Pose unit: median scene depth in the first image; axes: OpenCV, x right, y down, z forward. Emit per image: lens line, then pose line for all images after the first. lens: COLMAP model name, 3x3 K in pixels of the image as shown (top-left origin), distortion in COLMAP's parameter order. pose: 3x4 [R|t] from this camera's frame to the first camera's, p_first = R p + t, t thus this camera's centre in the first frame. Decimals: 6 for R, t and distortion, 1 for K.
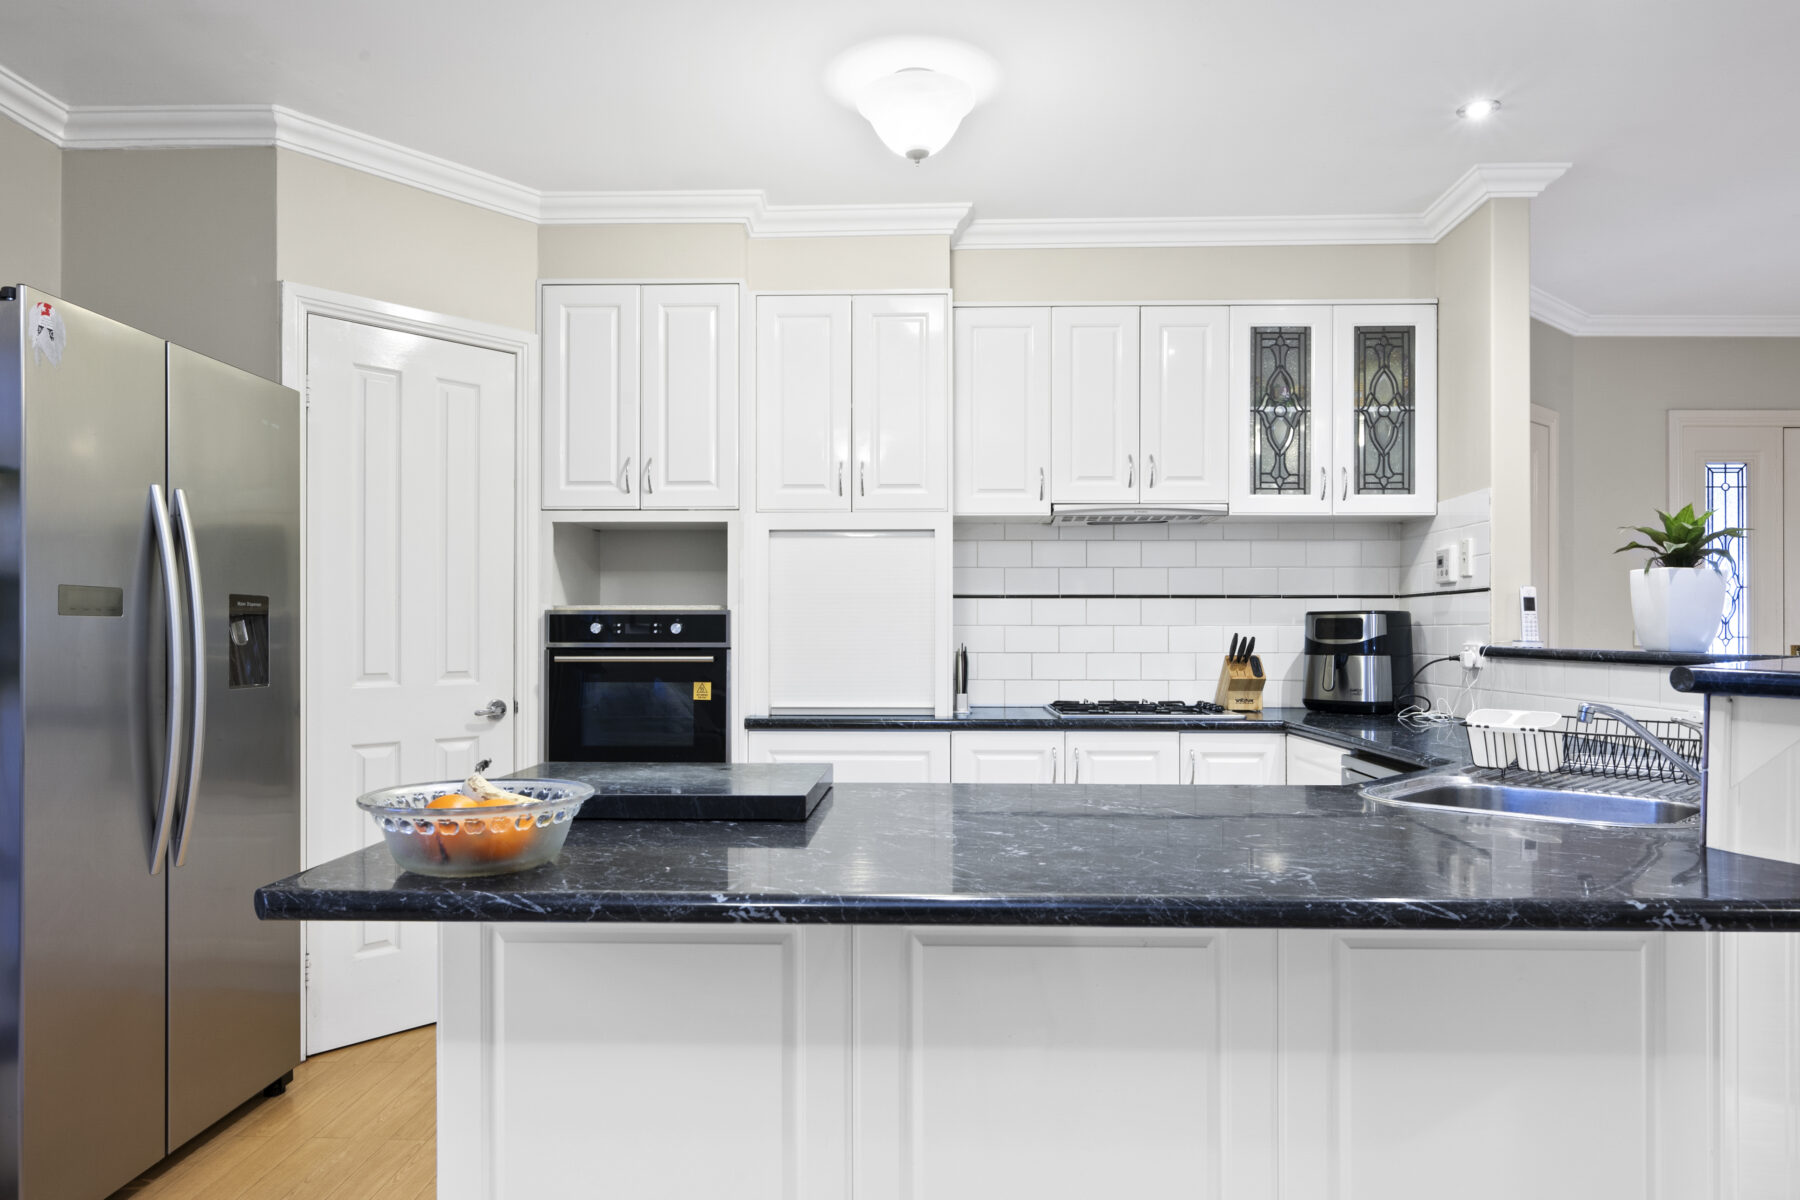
lens RADIAL K [[1099.0, 0, 901.3], [0, 1099.0, 620.0], [0, 0, 1]] dist [-0.004759, 0.004414]
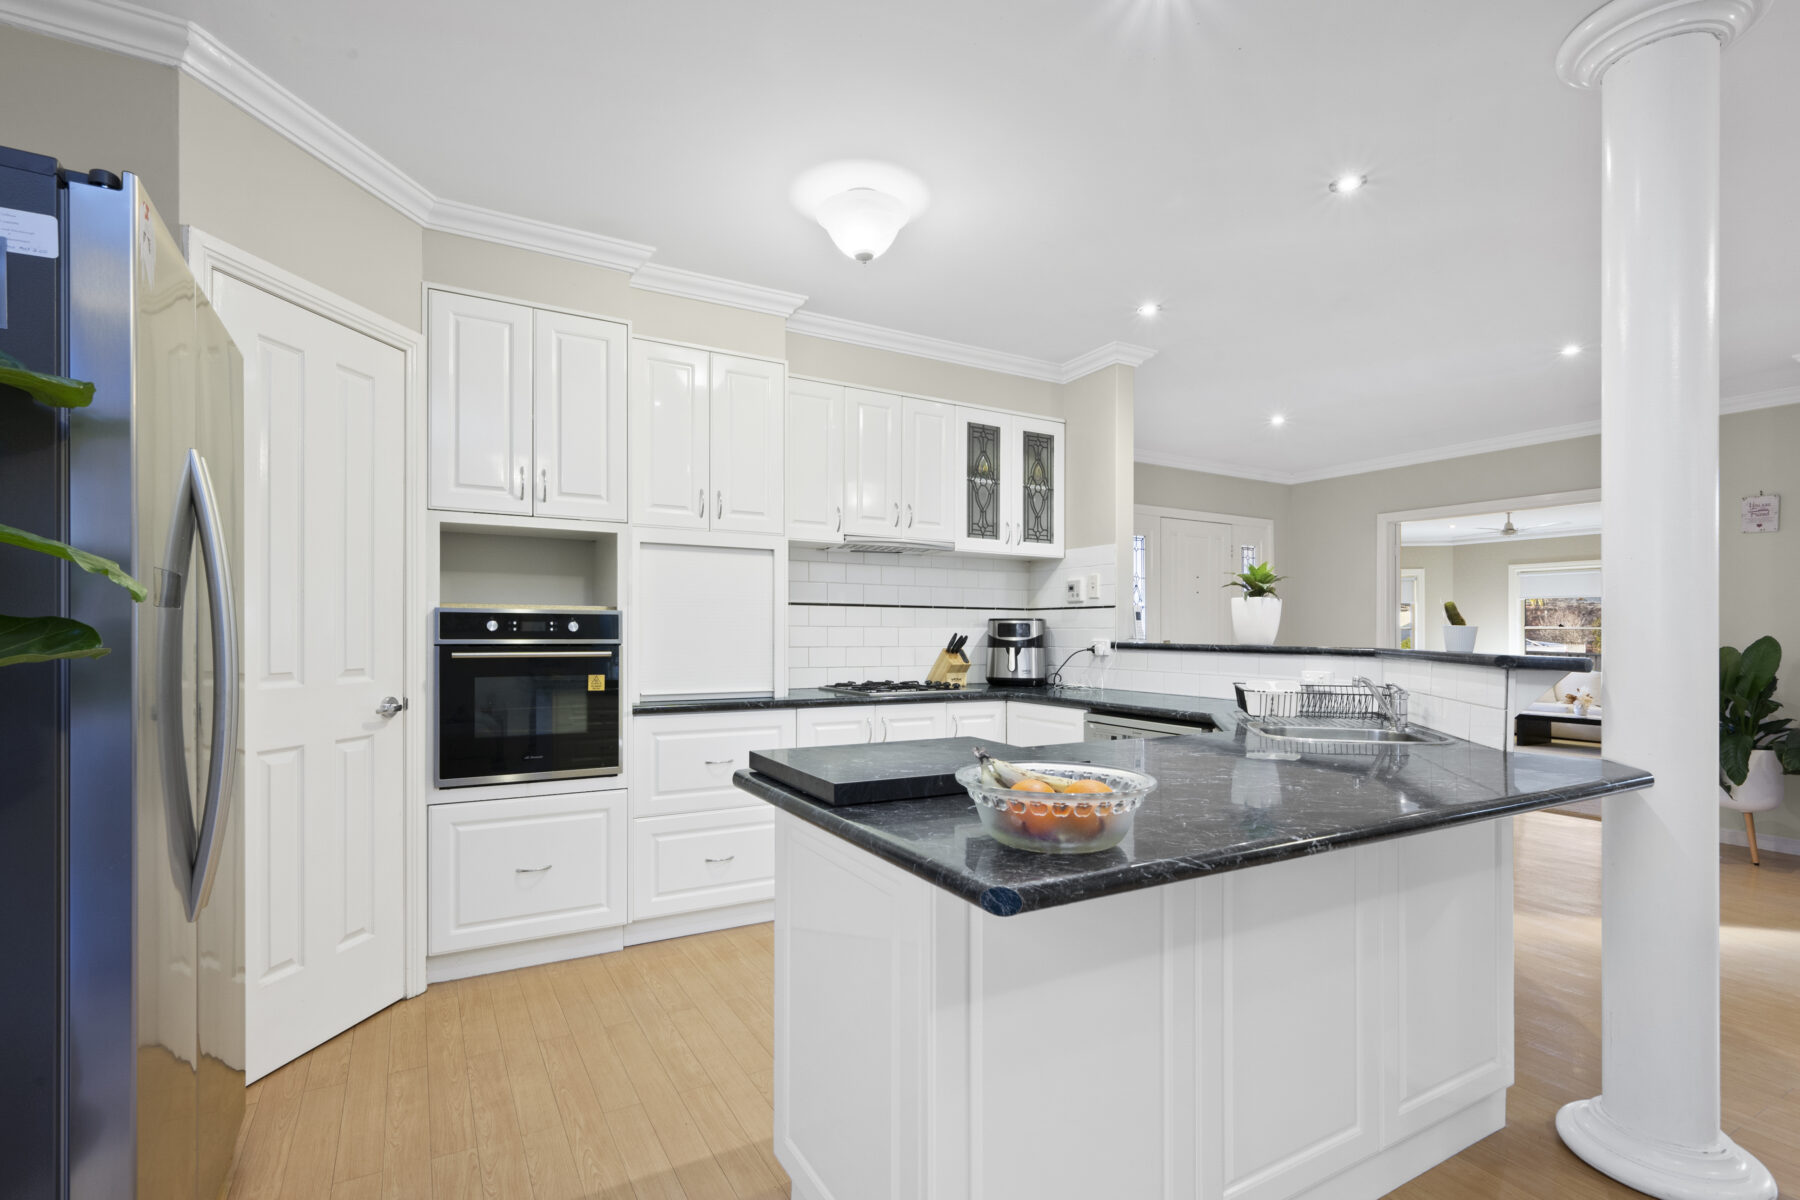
lens RADIAL K [[820.8, 0, 880.5], [0, 820.8, 625.9], [0, 0, 1]] dist [0.003785, -0.001893]
pose [[0.861766, 0.008380, 0.507236, -0.351415], [-0.012251, 0.999916, 0.004294, -0.000487], [-0.507157, -0.009914, 0.861796, 0.129123]]
